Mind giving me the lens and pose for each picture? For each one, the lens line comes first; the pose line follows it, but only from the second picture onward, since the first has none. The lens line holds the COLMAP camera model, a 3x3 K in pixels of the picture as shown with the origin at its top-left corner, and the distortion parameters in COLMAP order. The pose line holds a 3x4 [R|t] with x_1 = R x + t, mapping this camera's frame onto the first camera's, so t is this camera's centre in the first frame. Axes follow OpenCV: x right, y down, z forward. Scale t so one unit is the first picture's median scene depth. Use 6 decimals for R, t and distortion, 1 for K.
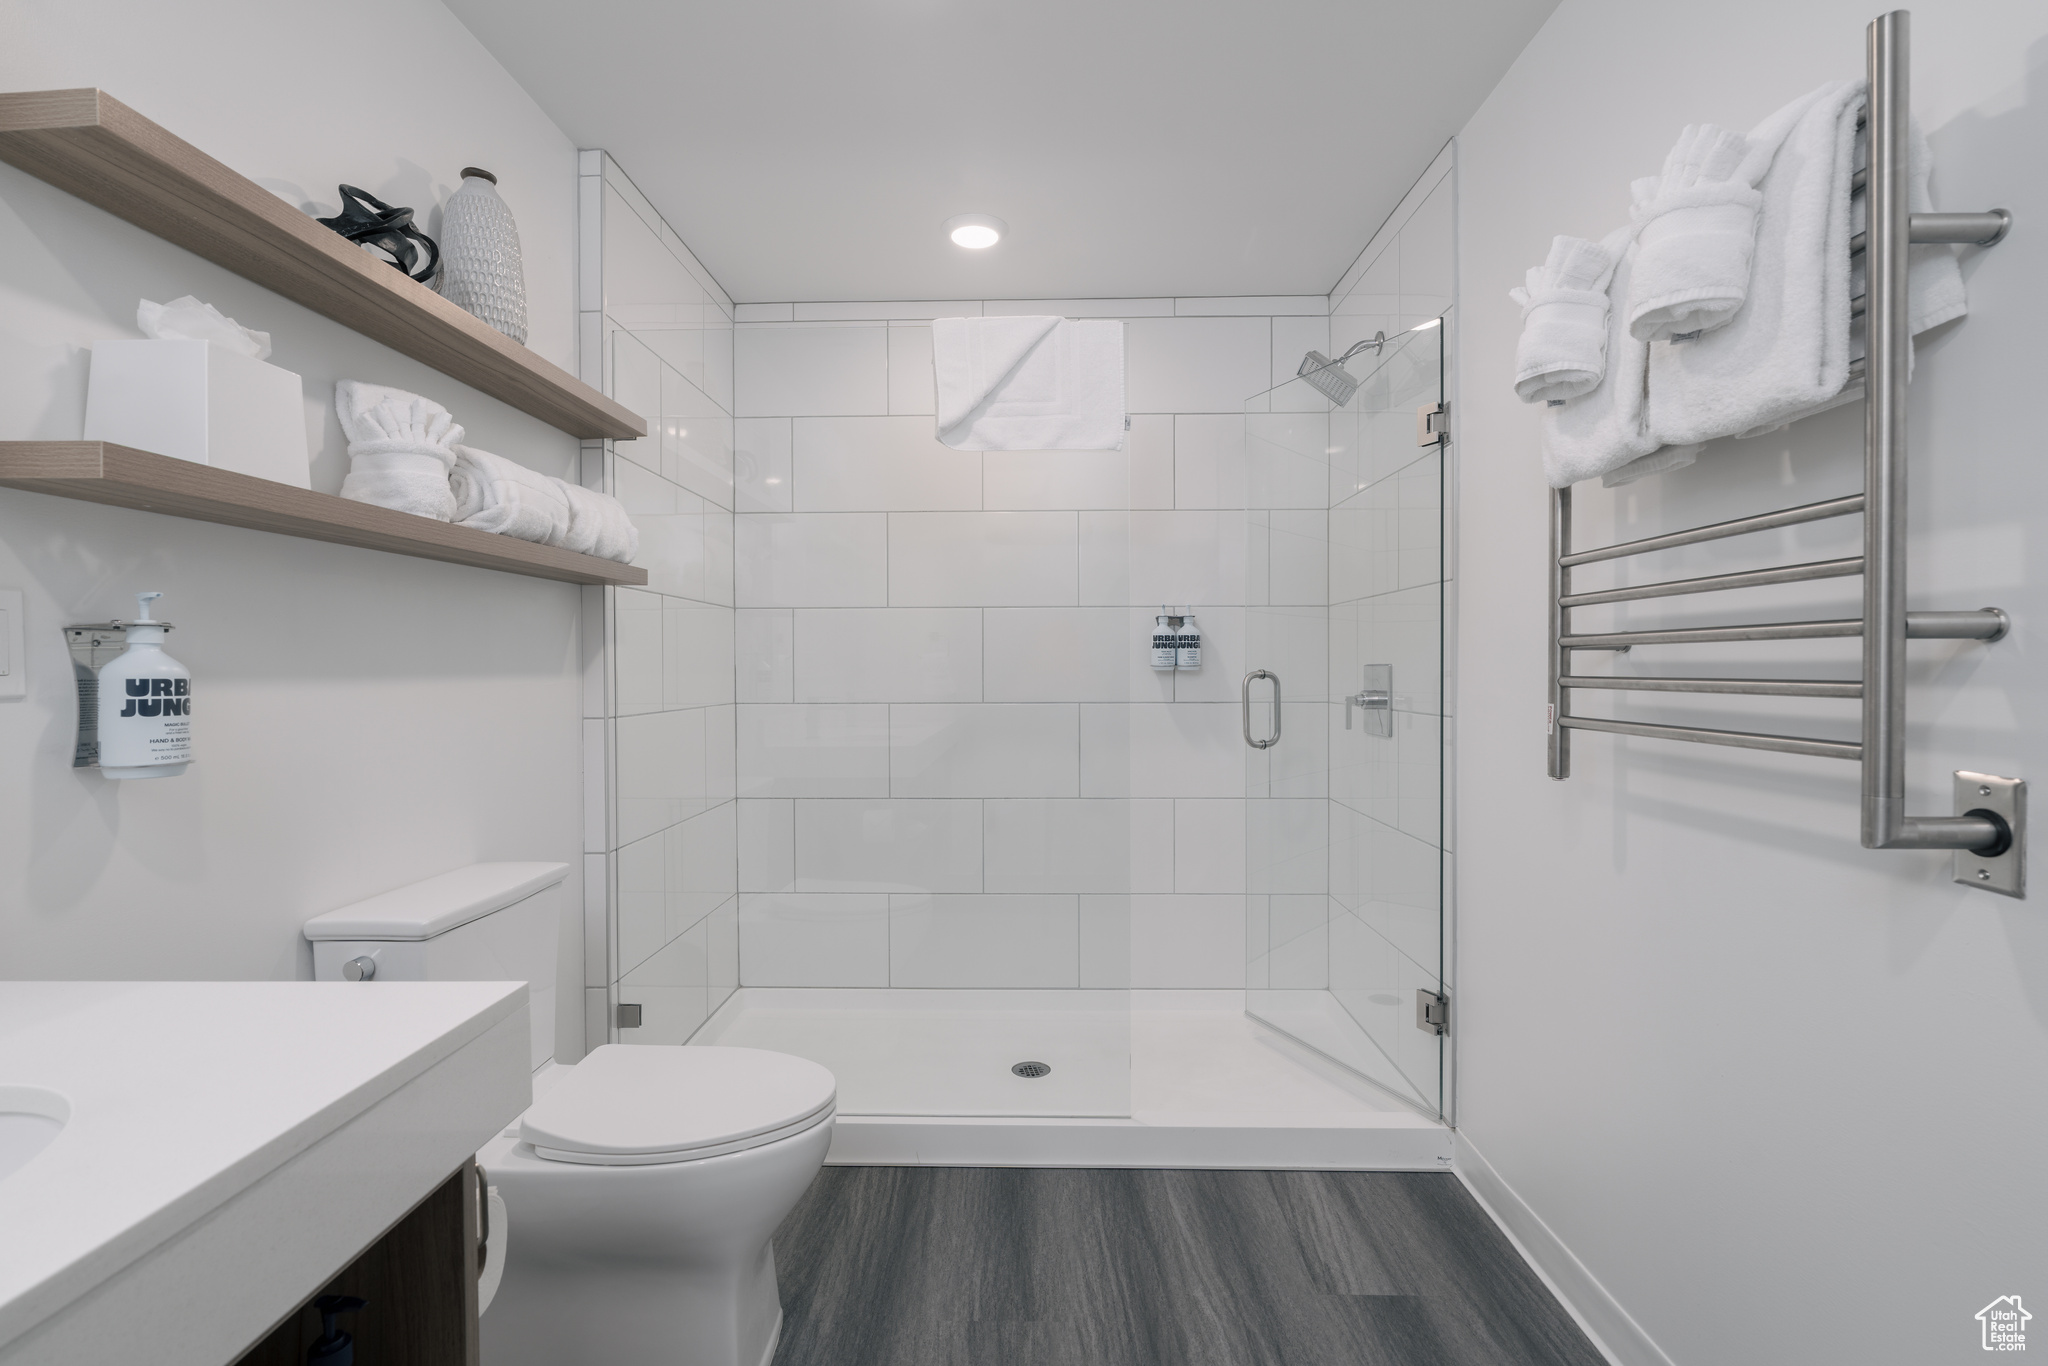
lens RADIAL K [[931.1, 0, 1023.4], [0, 931.1, 677.3], [0, 0, 1]] dist [-0.004570, 0.000949]
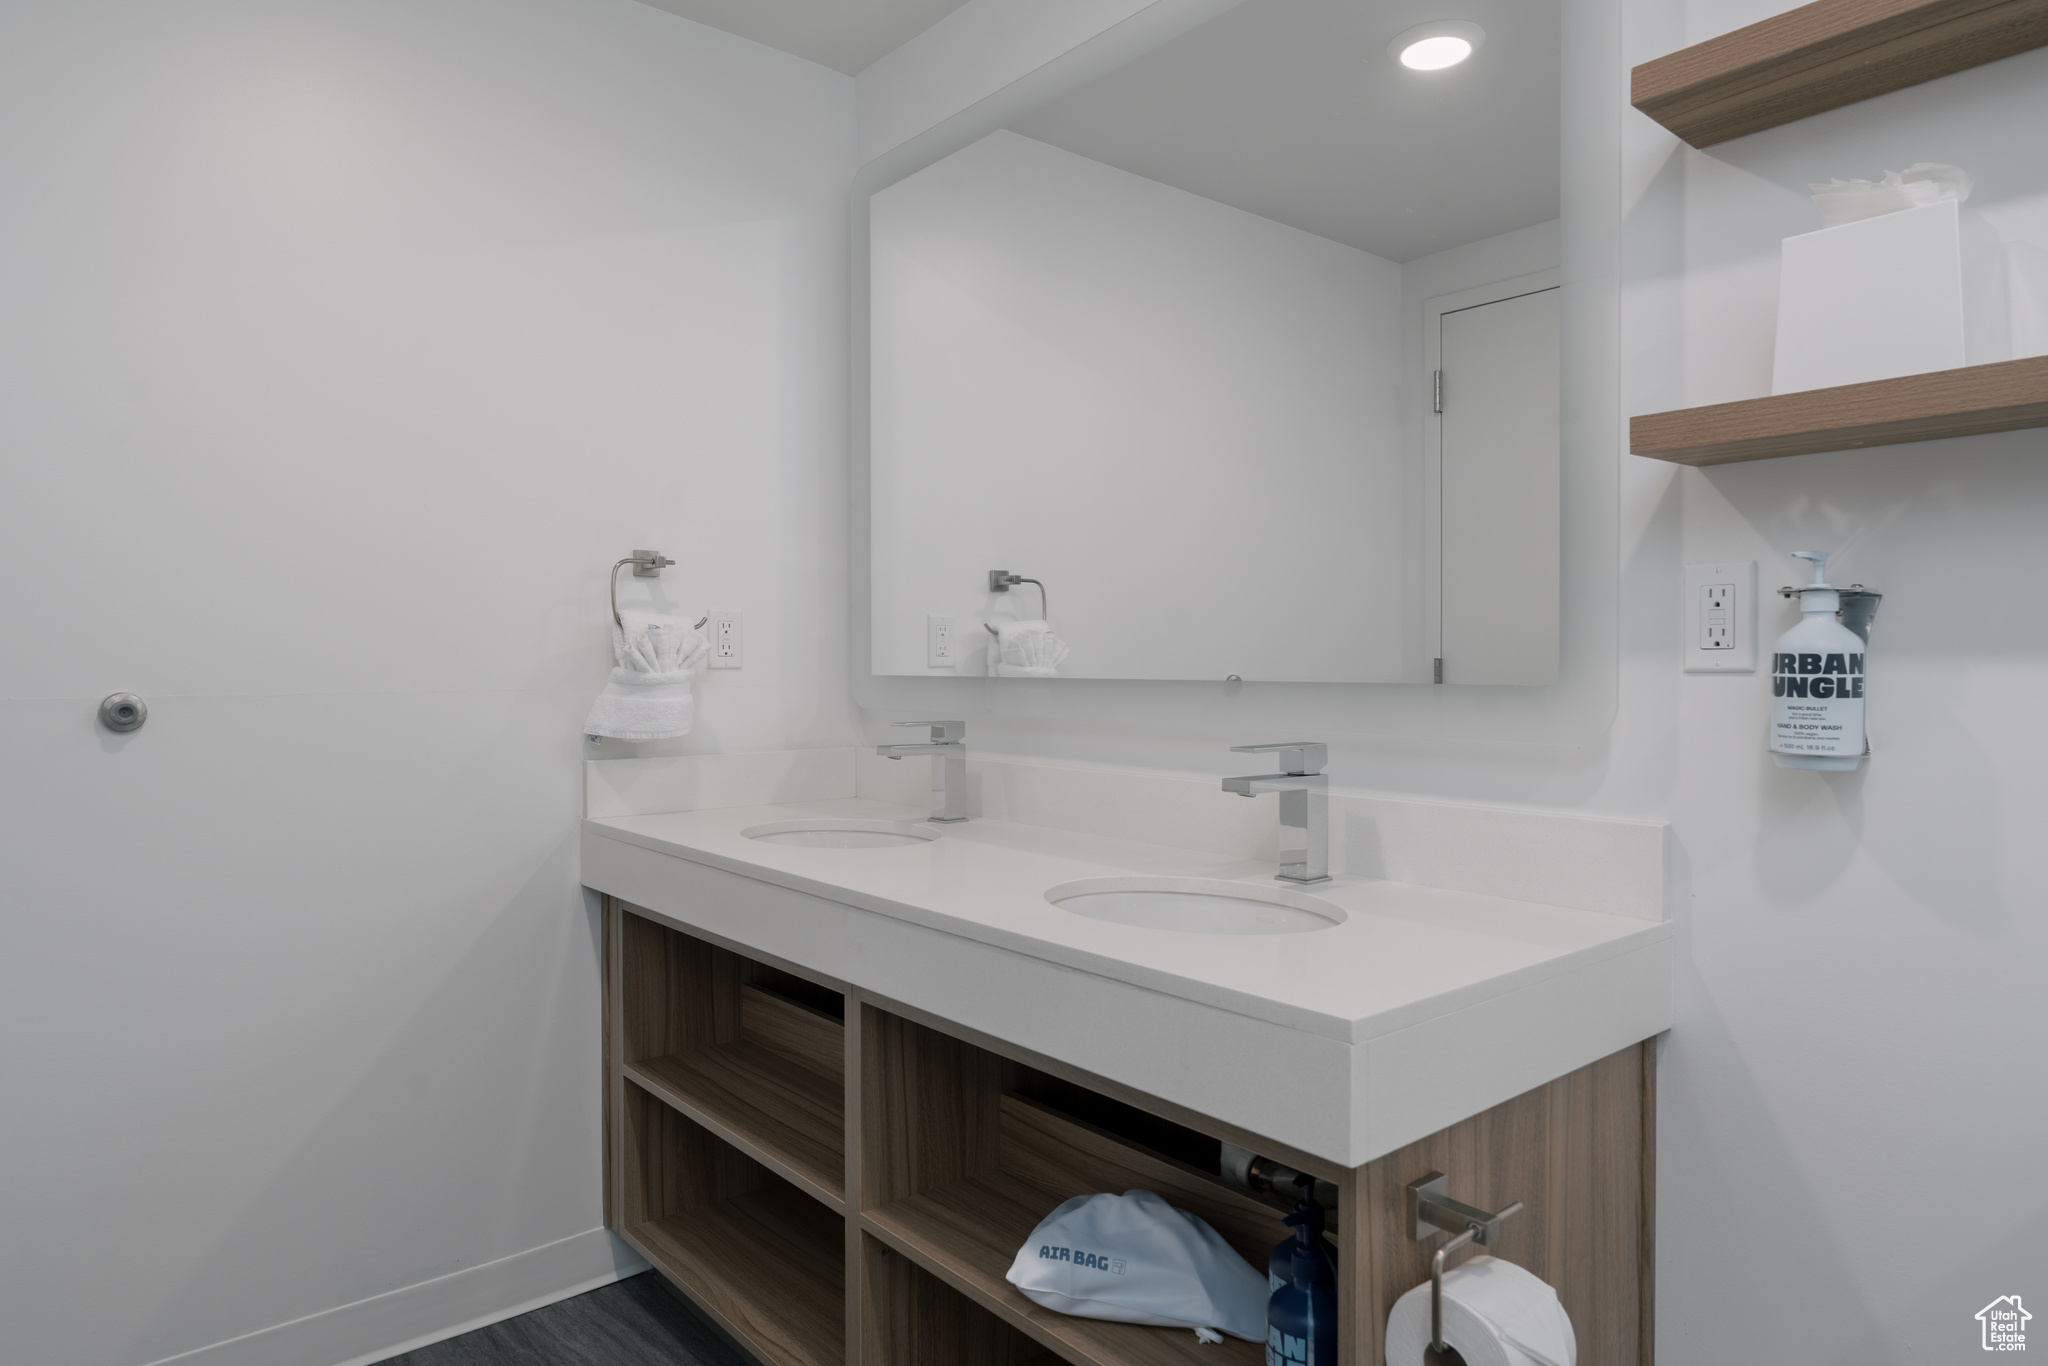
lens RADIAL K [[1352.1, 0, 1022.5], [0, 1352.1, 638.4], [0, 0, 1]] dist [-0.001145, -0.050946]
pose [[-0.781666, 0.004895, -0.623678, 0.271550], [0.004775, 0.999987, 0.001864, -0.012351], [0.623679, -0.001521, -0.781679, 1.060378]]
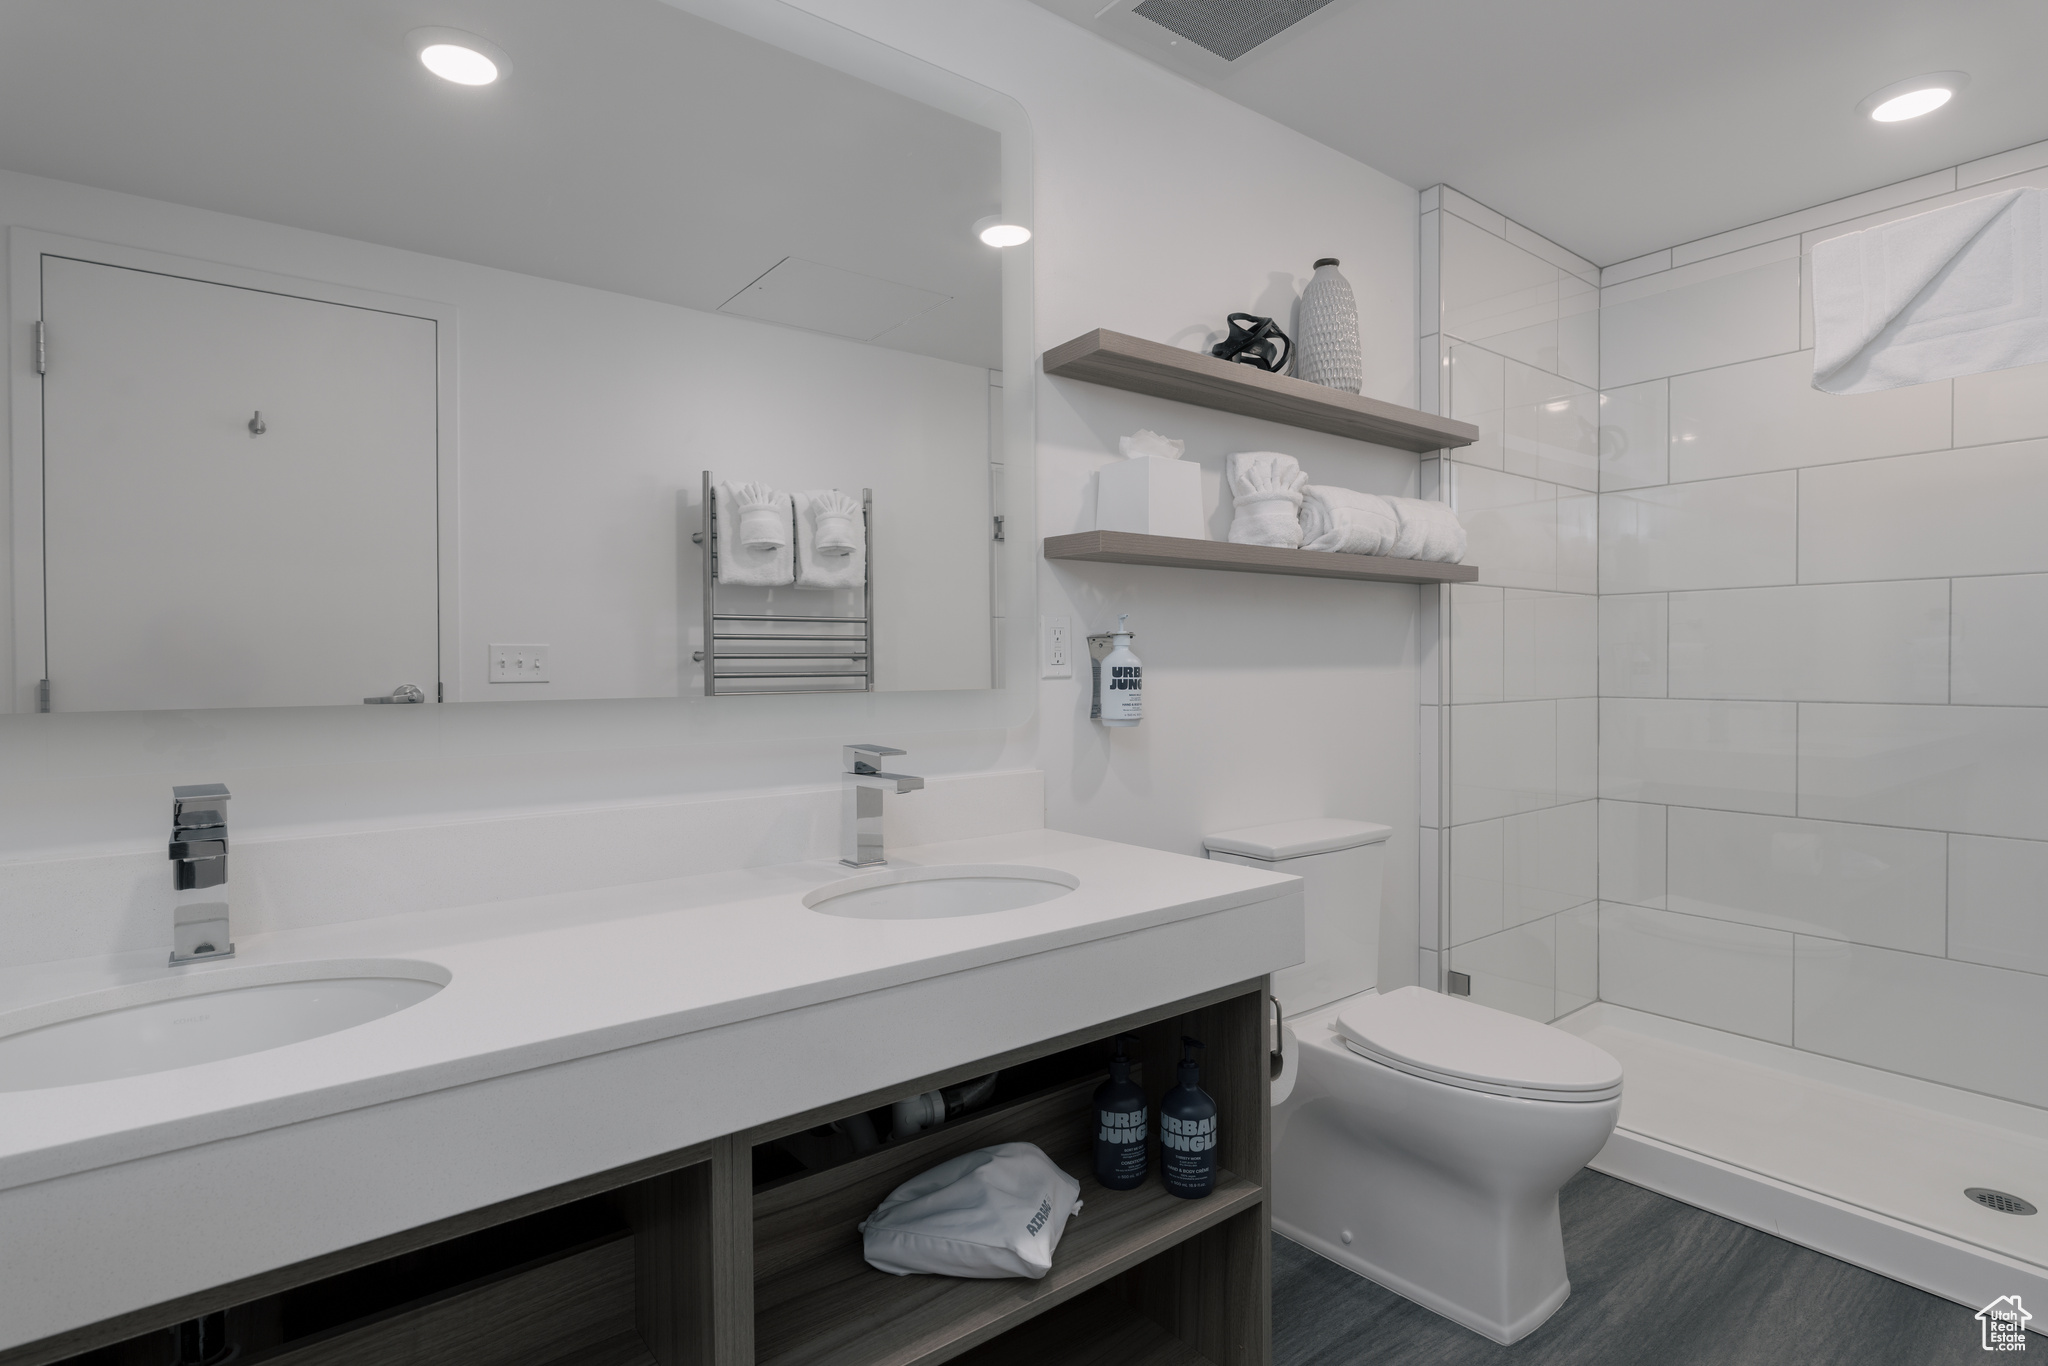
lens RADIAL K [[1040.3, 0, 1023.2], [0, 1040.3, 659.4], [0, 0, 1]] dist [-0.007076, 0.000258]
pose [[0.634164, -0.001307, -0.773197, 0.262154], [-0.005951, 0.999961, -0.006571, 0.001102], [0.773175, 0.008768, 0.634132, -0.216267]]
